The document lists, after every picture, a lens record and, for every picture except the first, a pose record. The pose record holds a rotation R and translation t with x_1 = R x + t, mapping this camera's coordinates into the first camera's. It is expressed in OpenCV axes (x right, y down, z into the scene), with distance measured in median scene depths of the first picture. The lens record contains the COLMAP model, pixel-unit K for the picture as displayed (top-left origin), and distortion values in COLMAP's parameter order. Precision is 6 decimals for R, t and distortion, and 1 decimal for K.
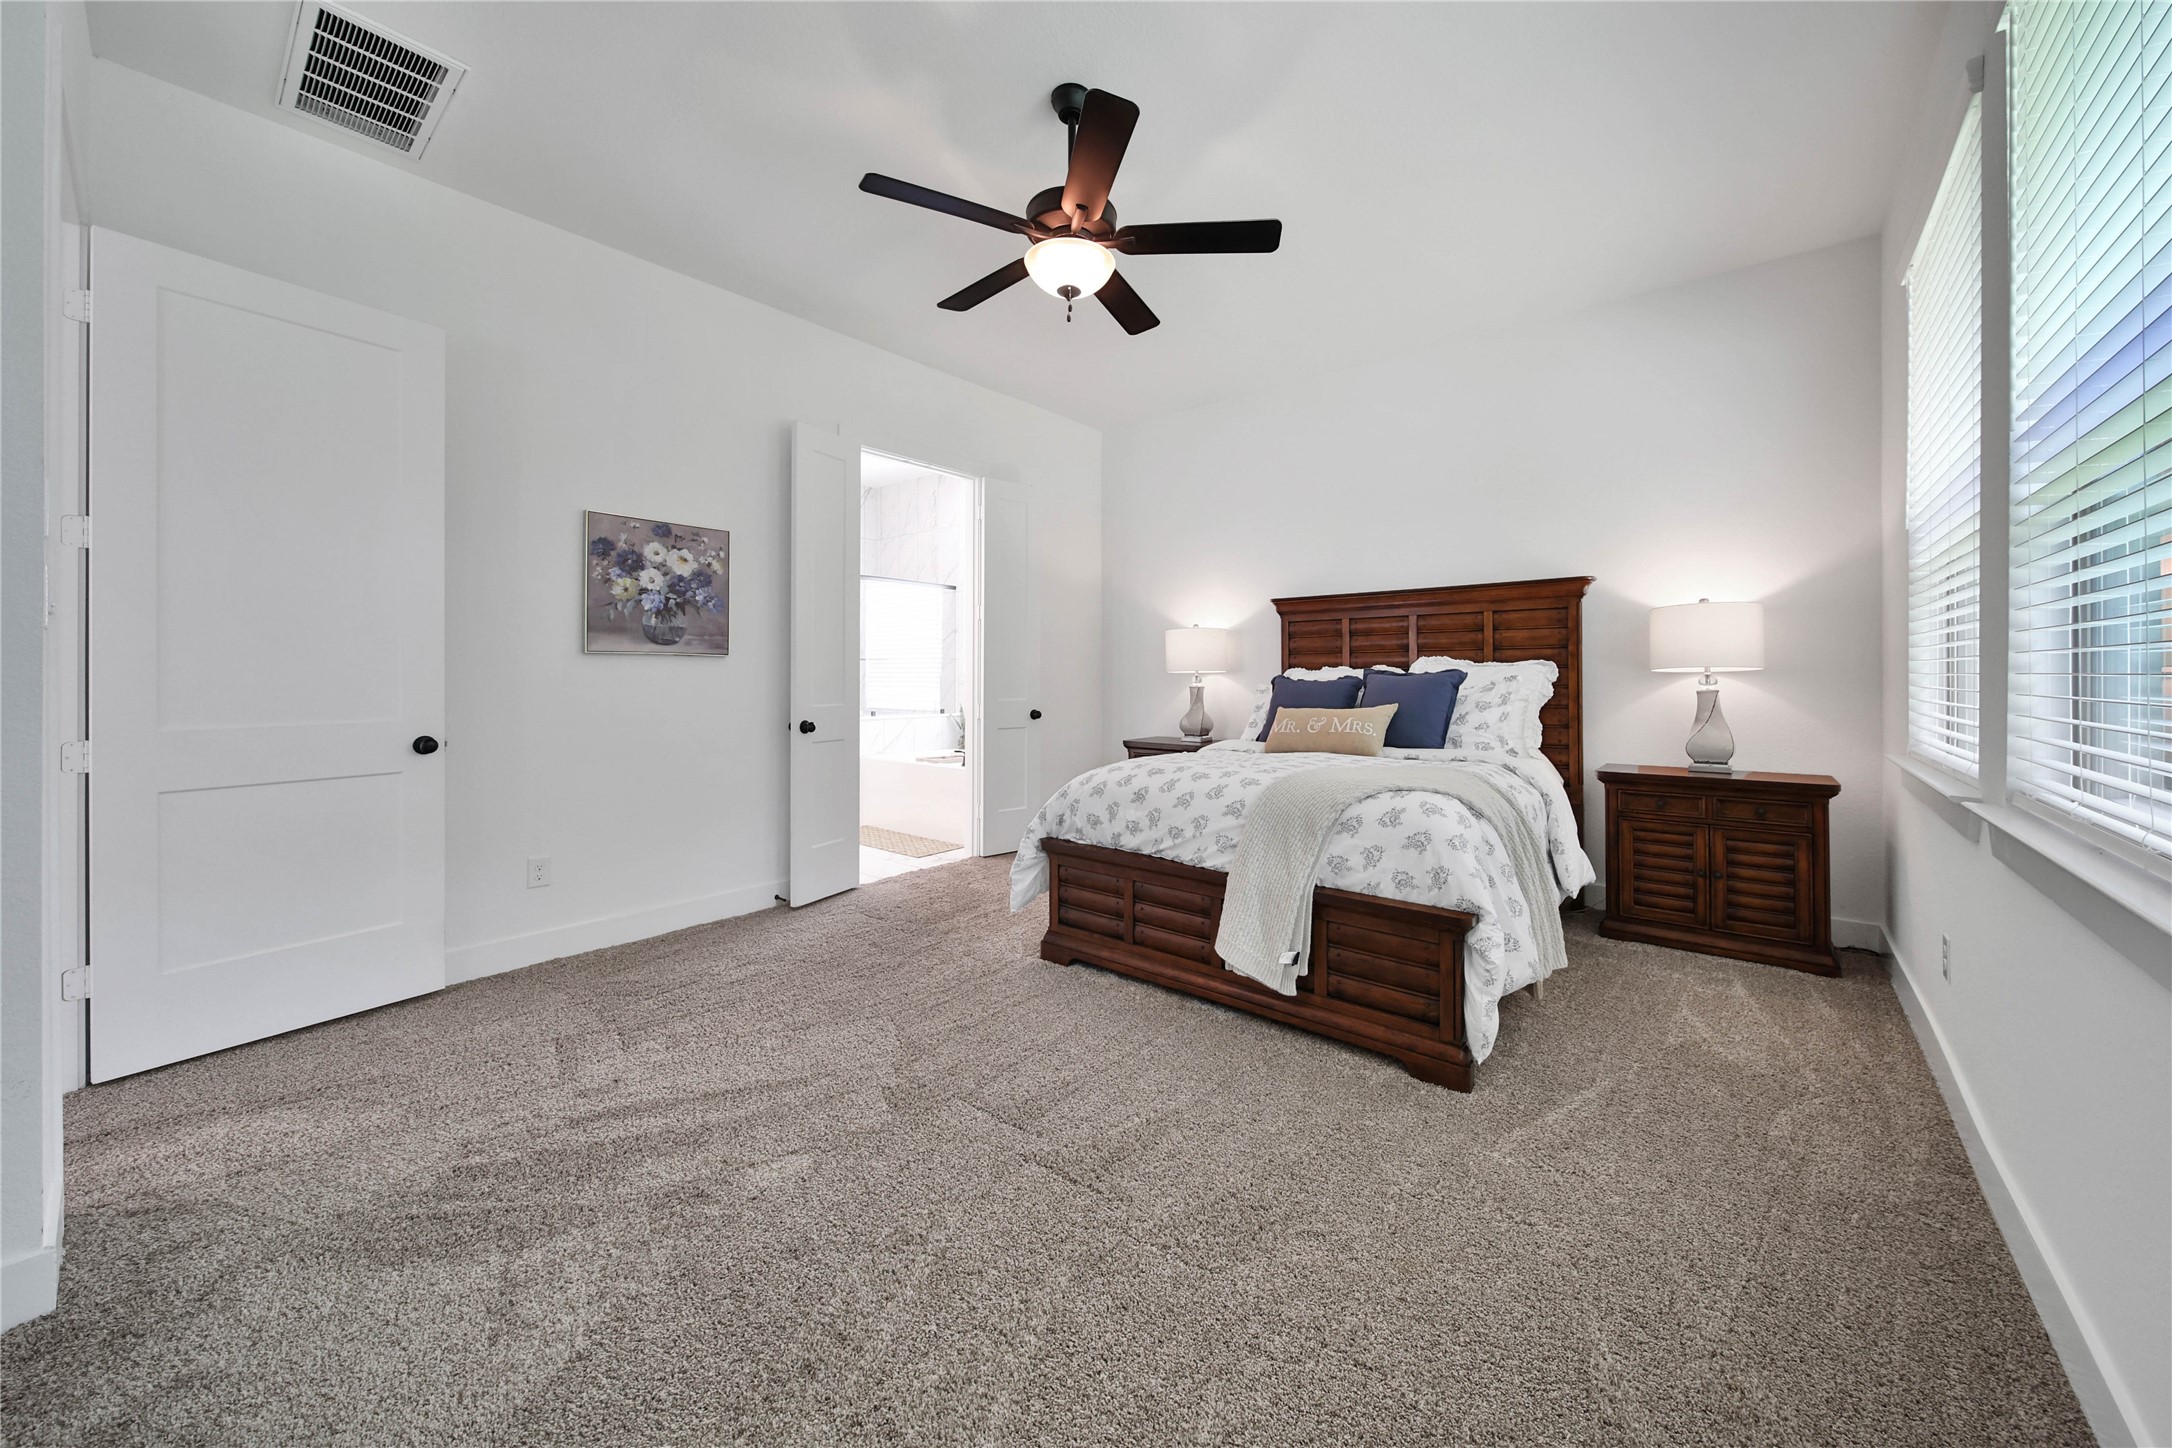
lens RADIAL K [[774.3, 0, 1110.5], [0, 774.3, 671.6], [0, 0, 1]] dist [0.059651, -0.000106]
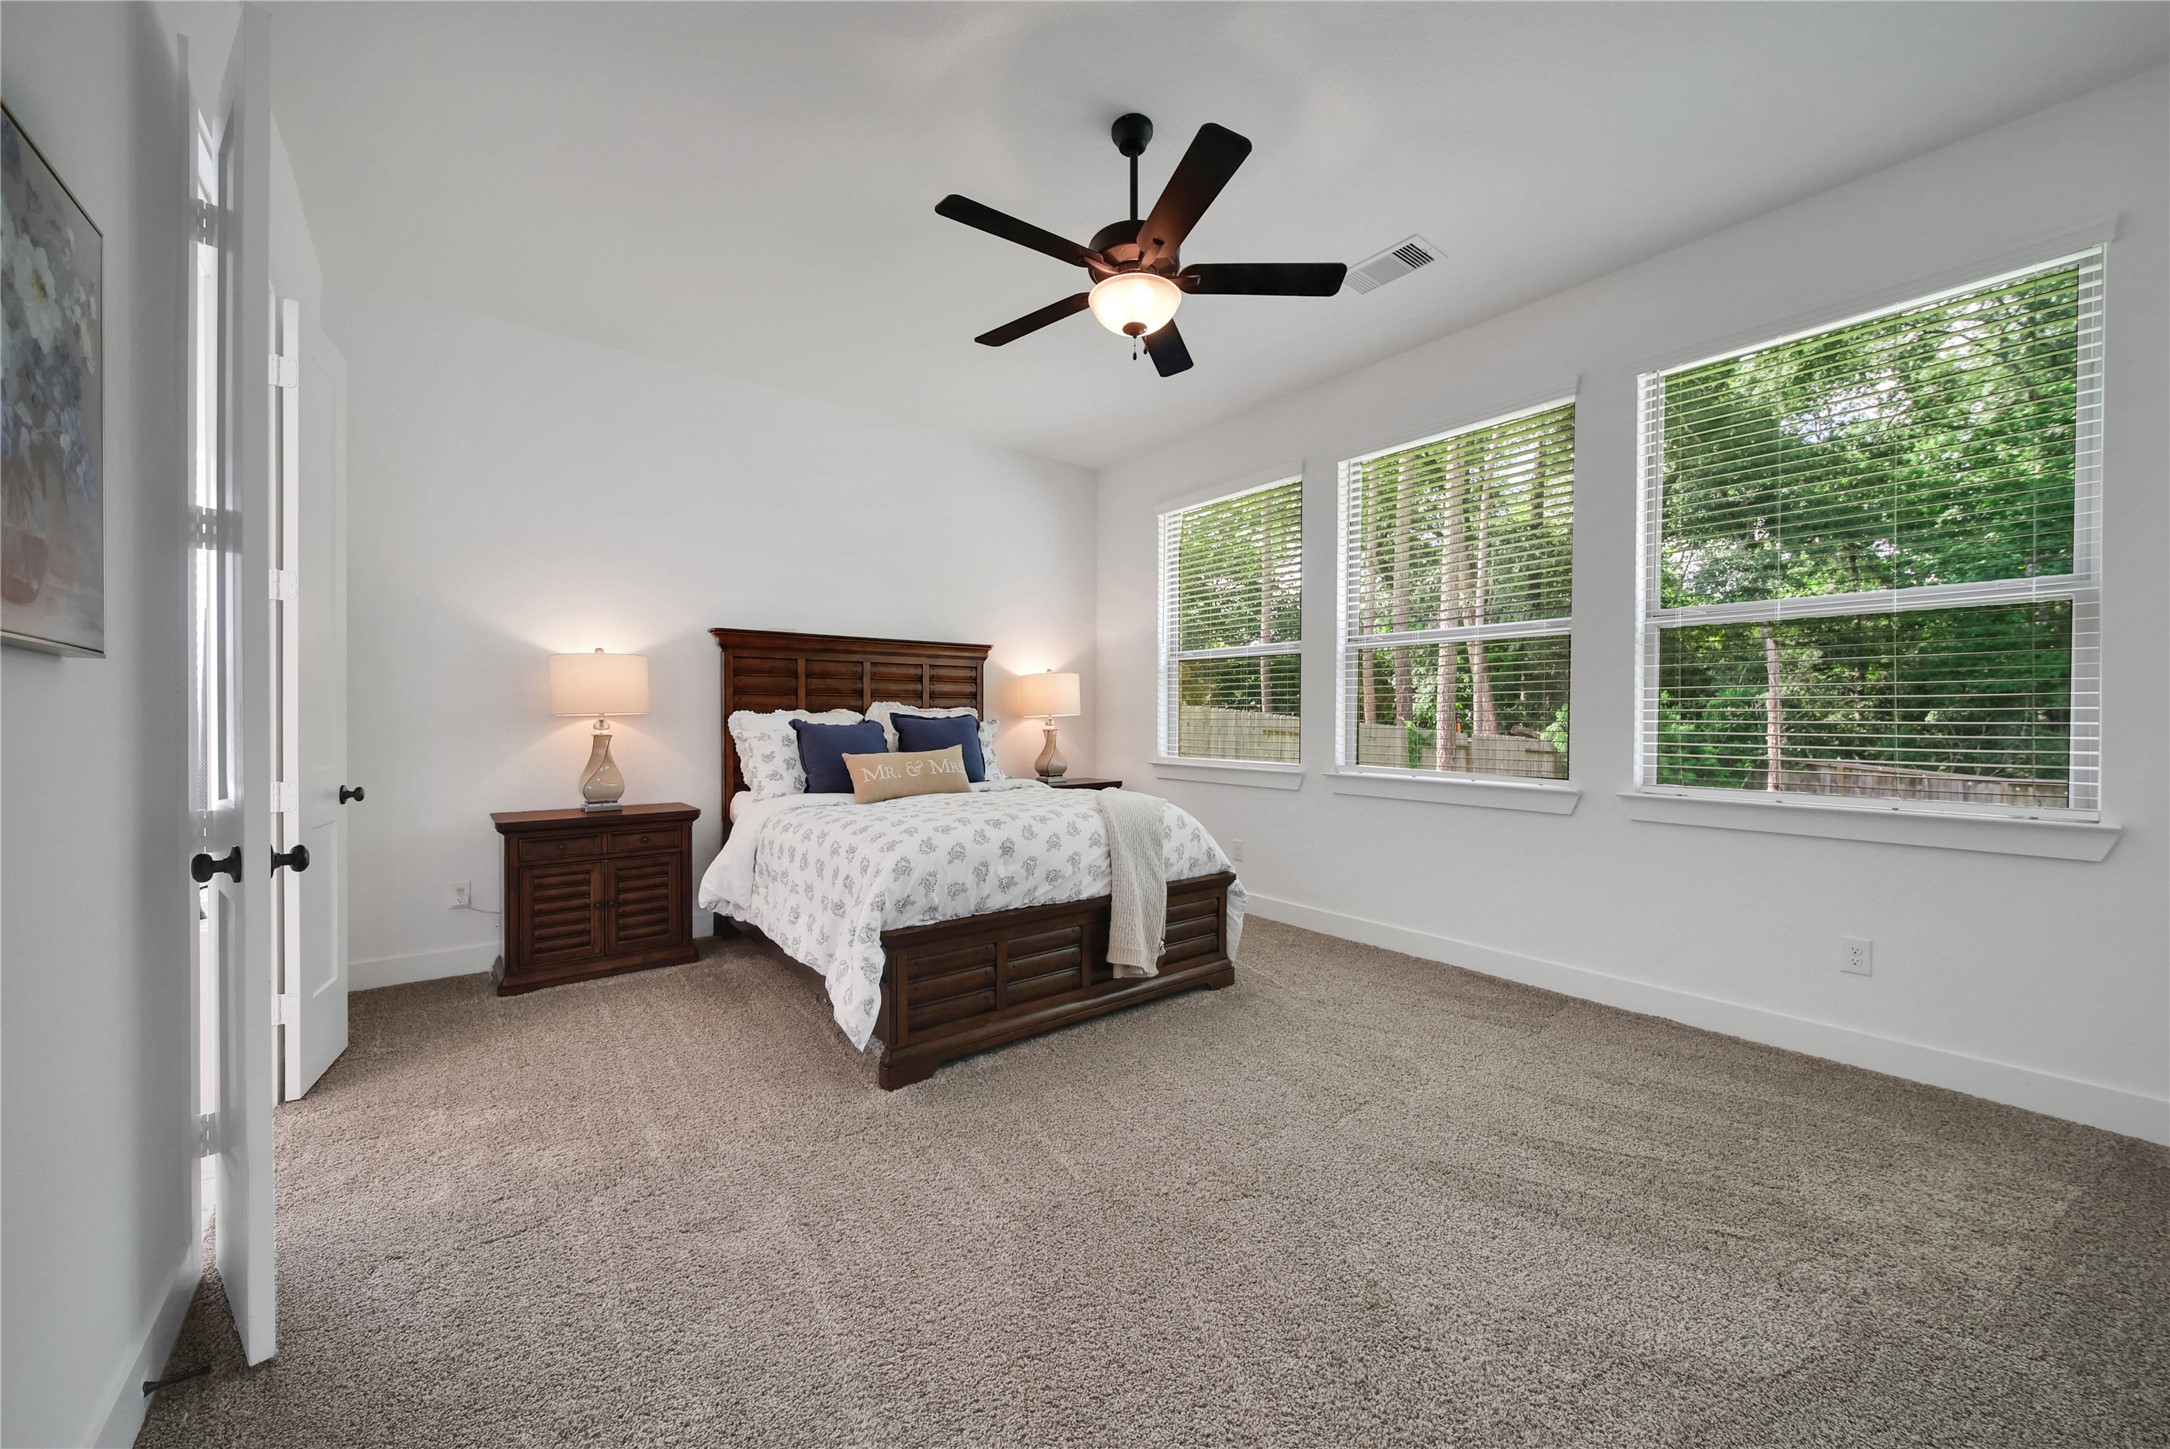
lens RADIAL K [[806.9, 0, 1085.0], [0, 806.9, 724.5], [0, 0, 1]] dist [0.000580, -0.000009]
pose [[0.217750, -0.002958, 0.976000, -0.741918], [-0.009157, 0.999945, 0.005074, 0.004825], [-0.975962, -0.010043, 0.217711, 0.587220]]
